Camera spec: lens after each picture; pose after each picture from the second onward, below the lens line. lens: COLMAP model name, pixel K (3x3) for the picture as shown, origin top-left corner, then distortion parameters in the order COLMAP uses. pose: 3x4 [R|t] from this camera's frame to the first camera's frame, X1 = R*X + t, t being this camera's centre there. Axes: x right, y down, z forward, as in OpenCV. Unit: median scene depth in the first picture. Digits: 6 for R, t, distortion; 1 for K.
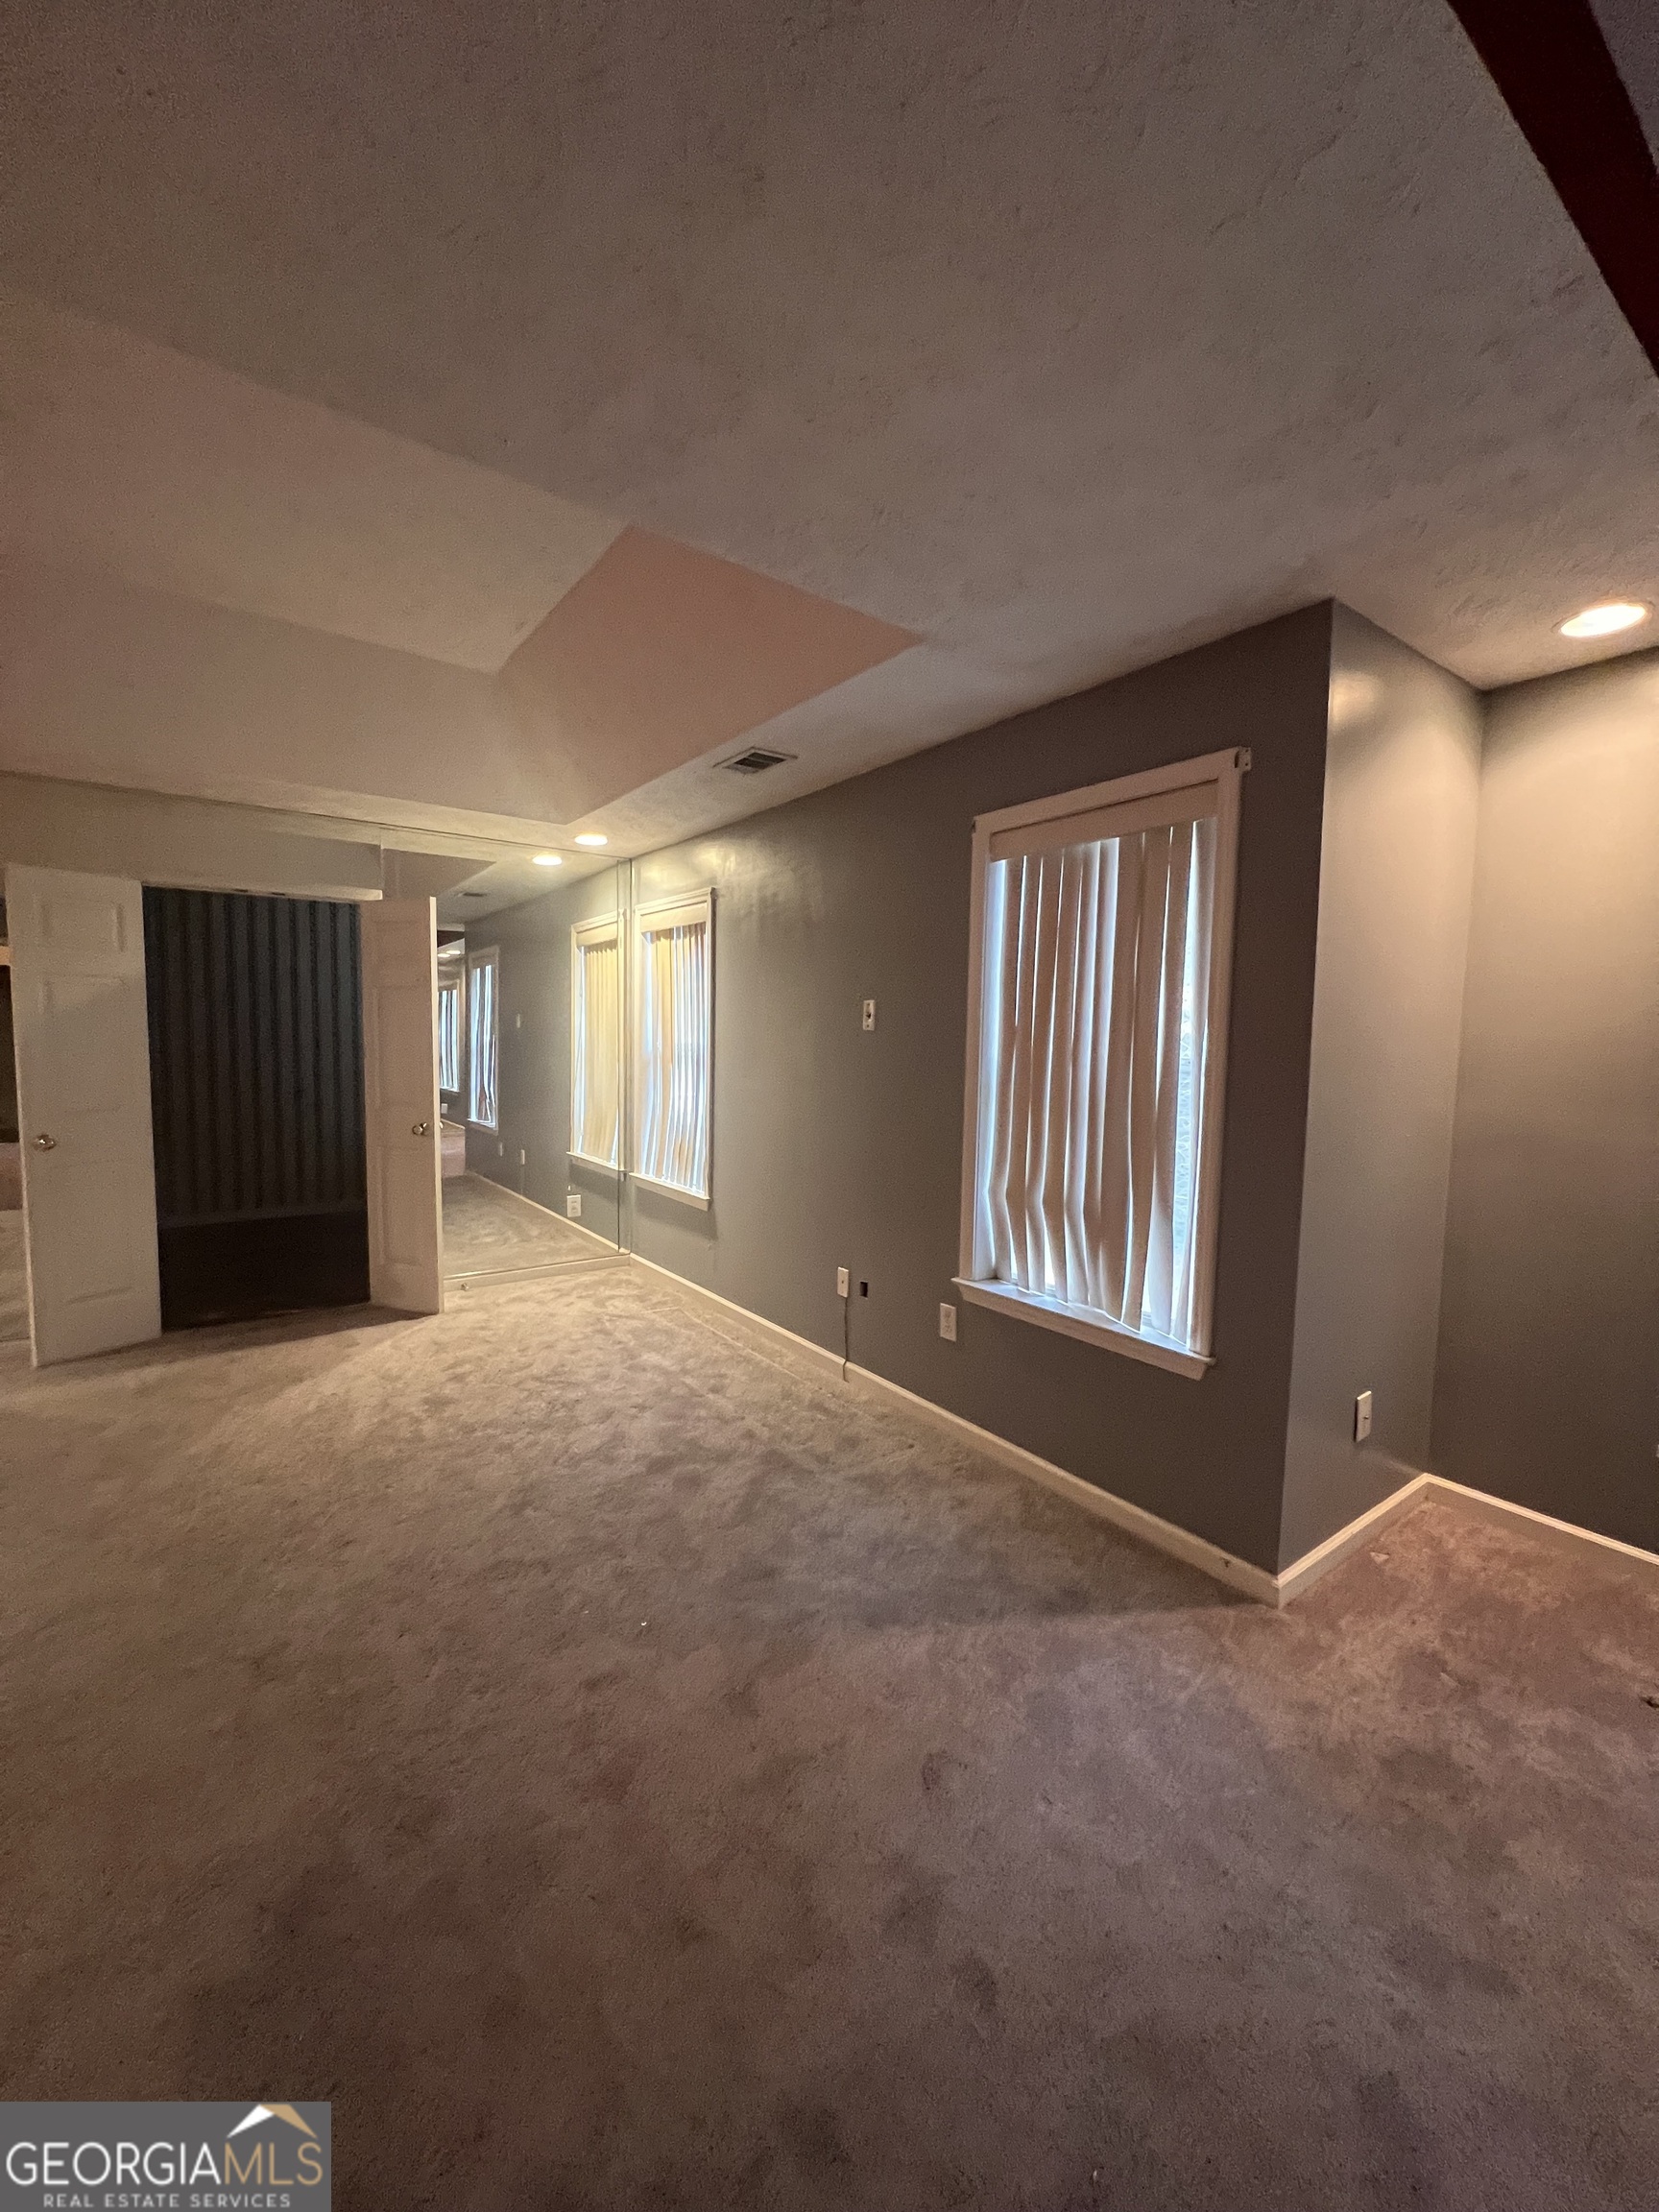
lens RADIAL K [[890.2, 0, 830.7], [0, 890.2, 1111.9], [0, 0, 1]] dist [-0.002544, 0.000193]
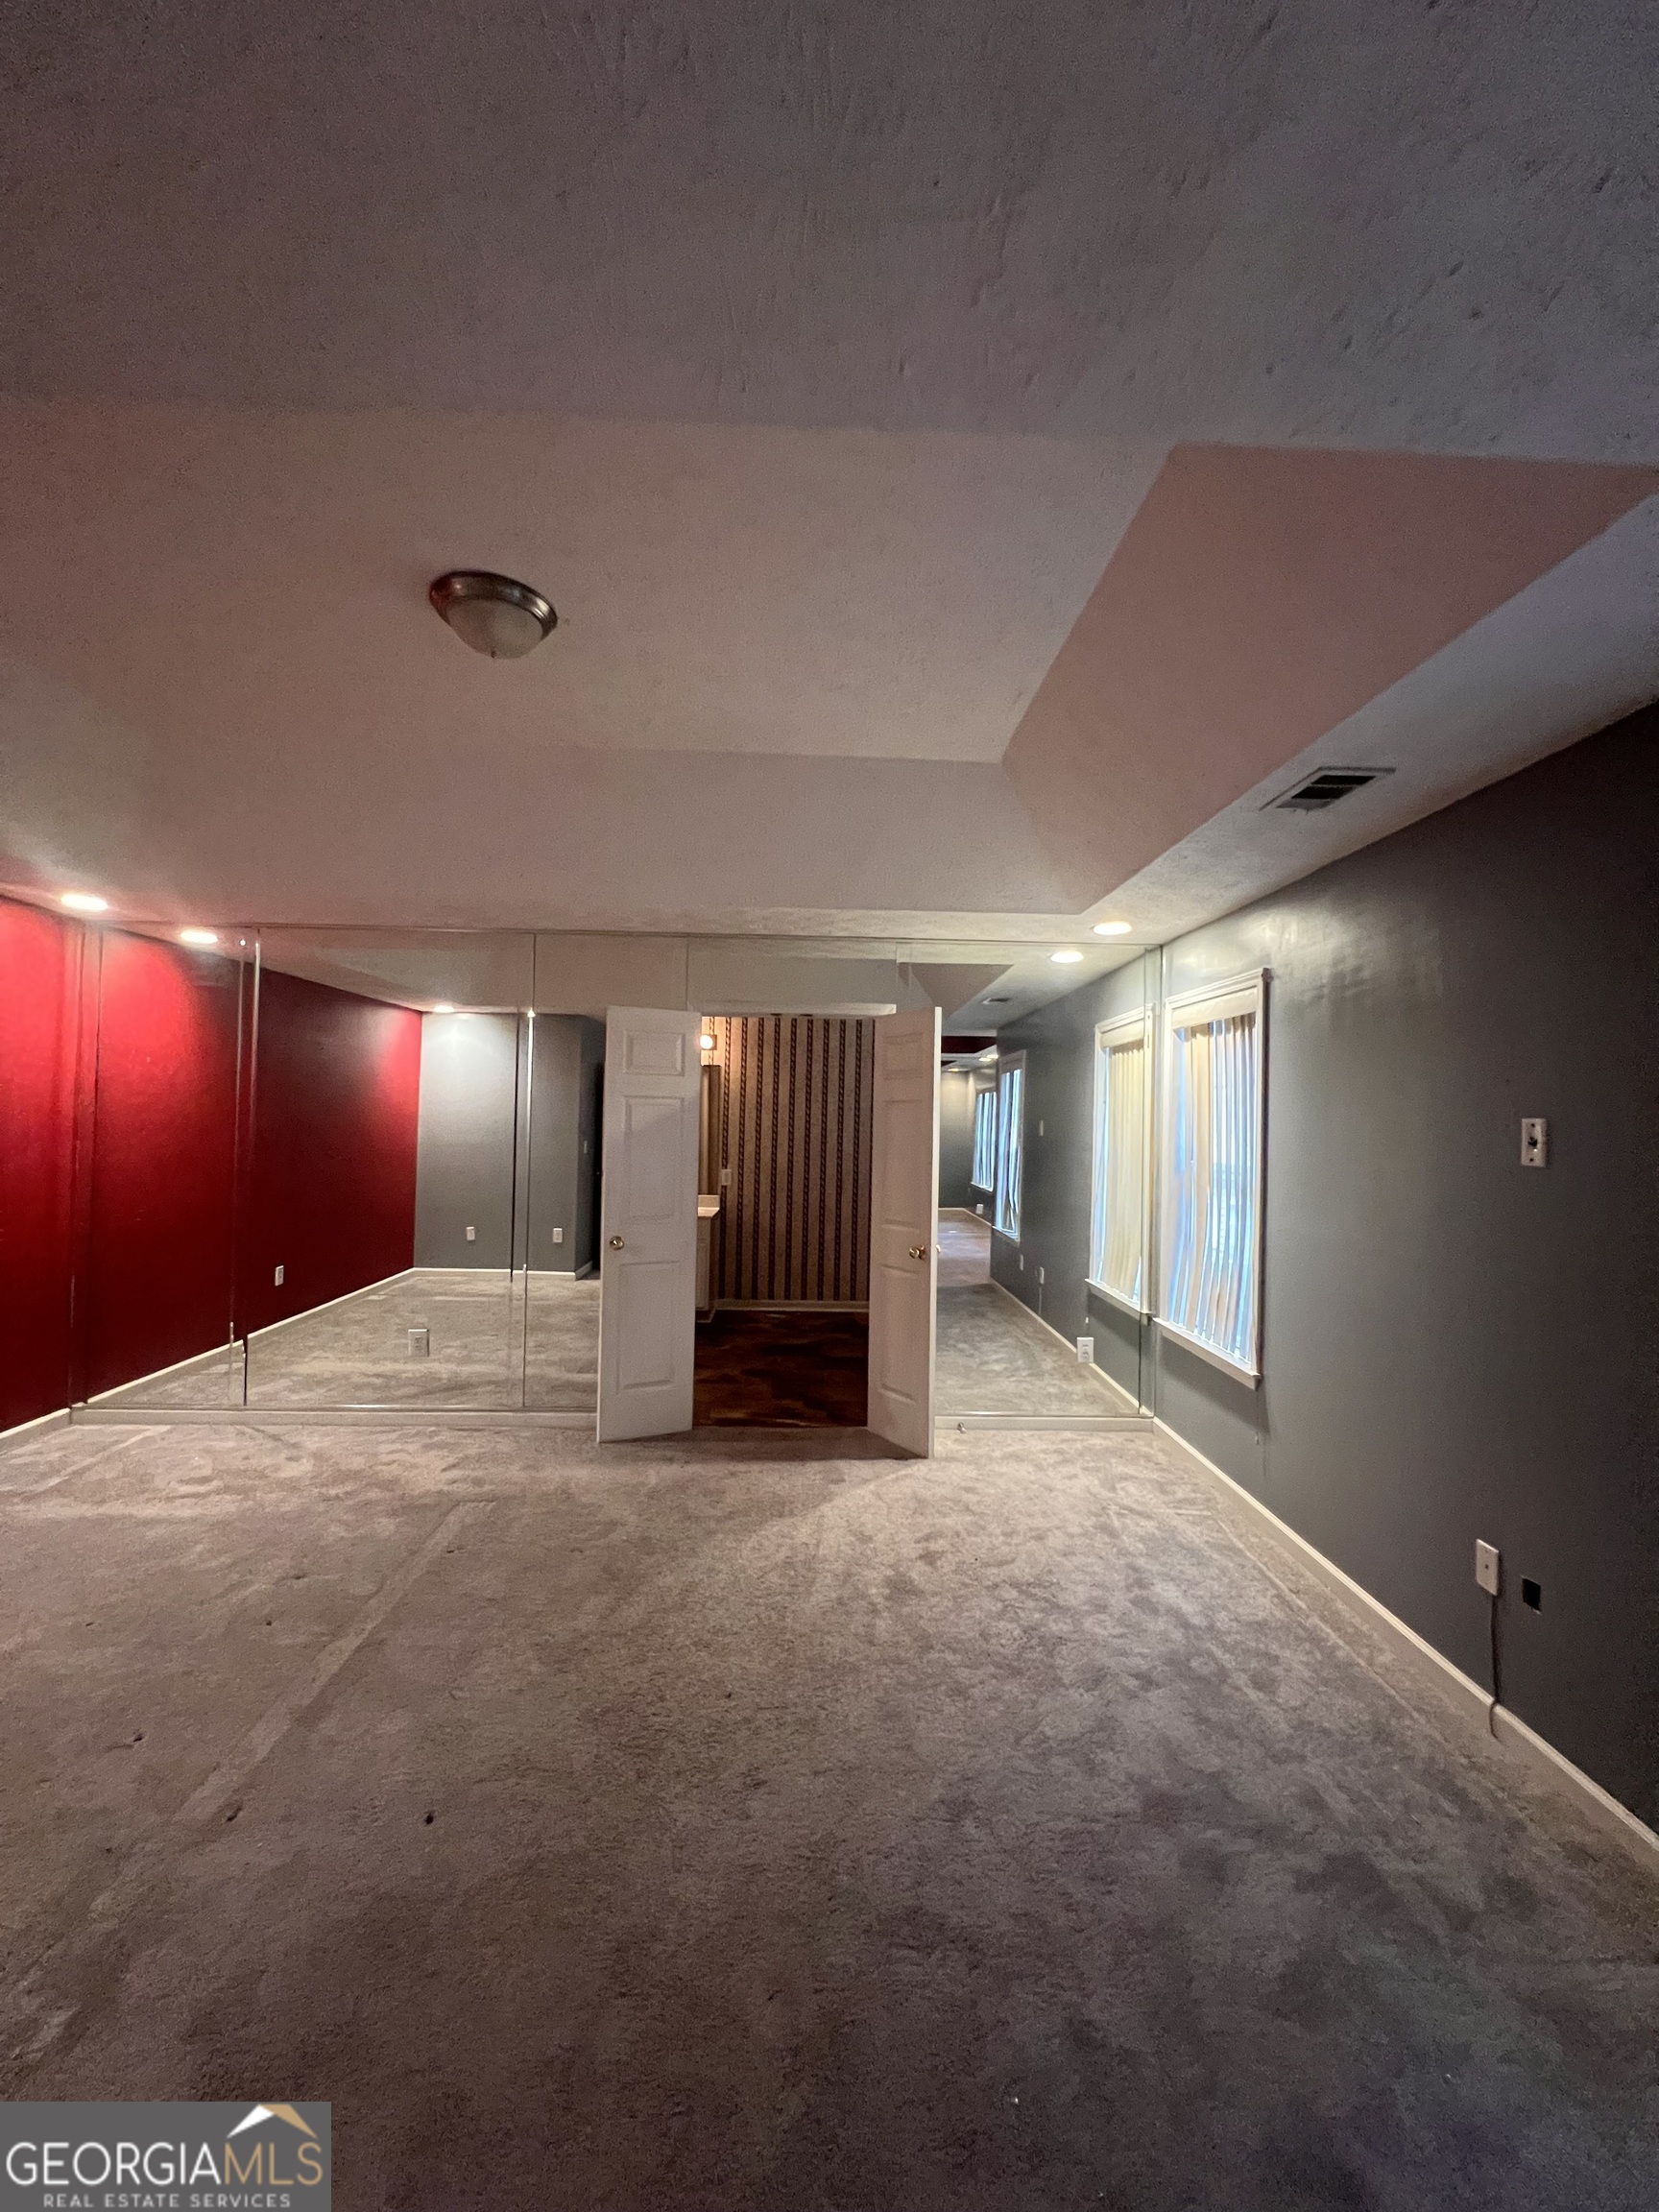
lens RADIAL K [[890.2, 0, 821.7], [0, 890.2, 1107.0], [0, 0, 1]] dist [-0.002544, 0.000193]
pose [[0.821670, -0.010582, -0.569866, -0.010676], [-0.052901, 0.994096, -0.094736, -0.043992], [0.567503, 0.107988, 0.816259, 0.186674]]
